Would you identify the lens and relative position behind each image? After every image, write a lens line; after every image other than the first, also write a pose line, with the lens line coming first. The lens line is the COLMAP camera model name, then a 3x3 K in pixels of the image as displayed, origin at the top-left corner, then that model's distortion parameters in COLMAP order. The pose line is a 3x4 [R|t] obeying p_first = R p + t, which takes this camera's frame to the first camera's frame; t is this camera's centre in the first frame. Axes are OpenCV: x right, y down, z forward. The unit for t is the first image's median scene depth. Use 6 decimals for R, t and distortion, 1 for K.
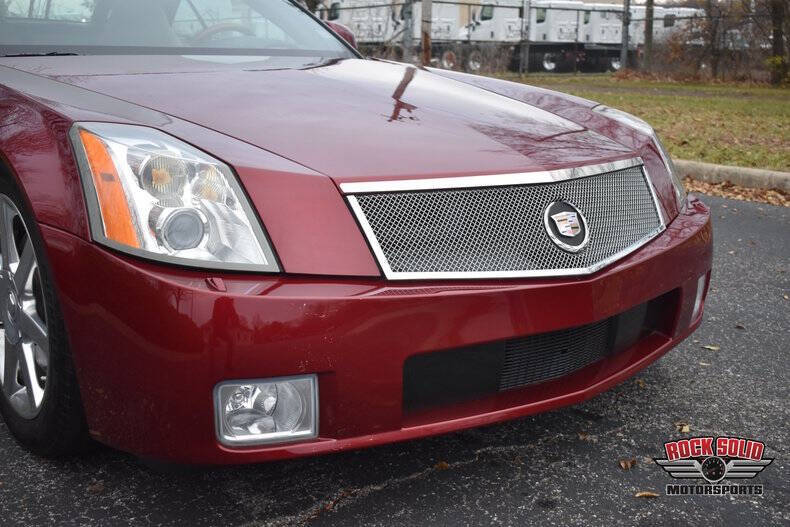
lens RADIAL K [[857.7, 0, 392.0], [0, 857.7, 265.5], [0, 0, 1]] dist [-0.066968, 0.000000]
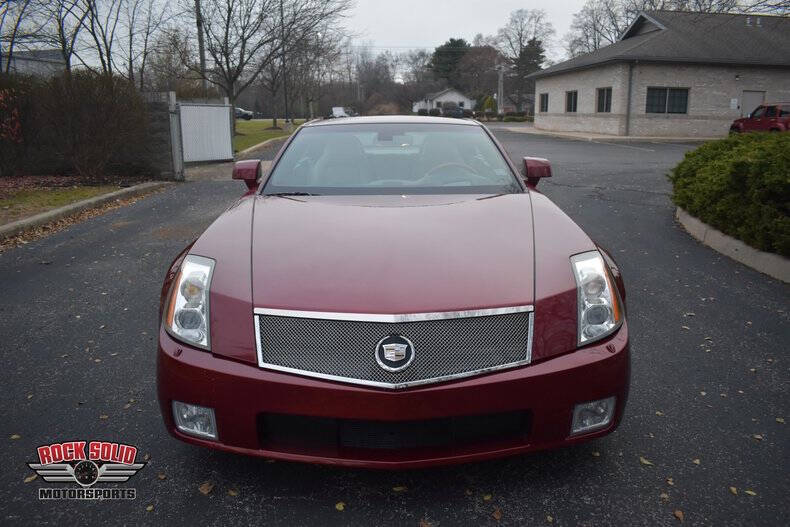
lens RADIAL K [[613.9, 0, 398.6], [0, 613.9, 266.3], [0, 0, 1]] dist [-0.099345, 0.018050]
pose [[0.781525, 0.121155, -0.611997, 0.971562], [-0.121747, 0.991720, 0.040855, -0.277088], [0.611880, 0.042580, 0.789804, 0.169038]]
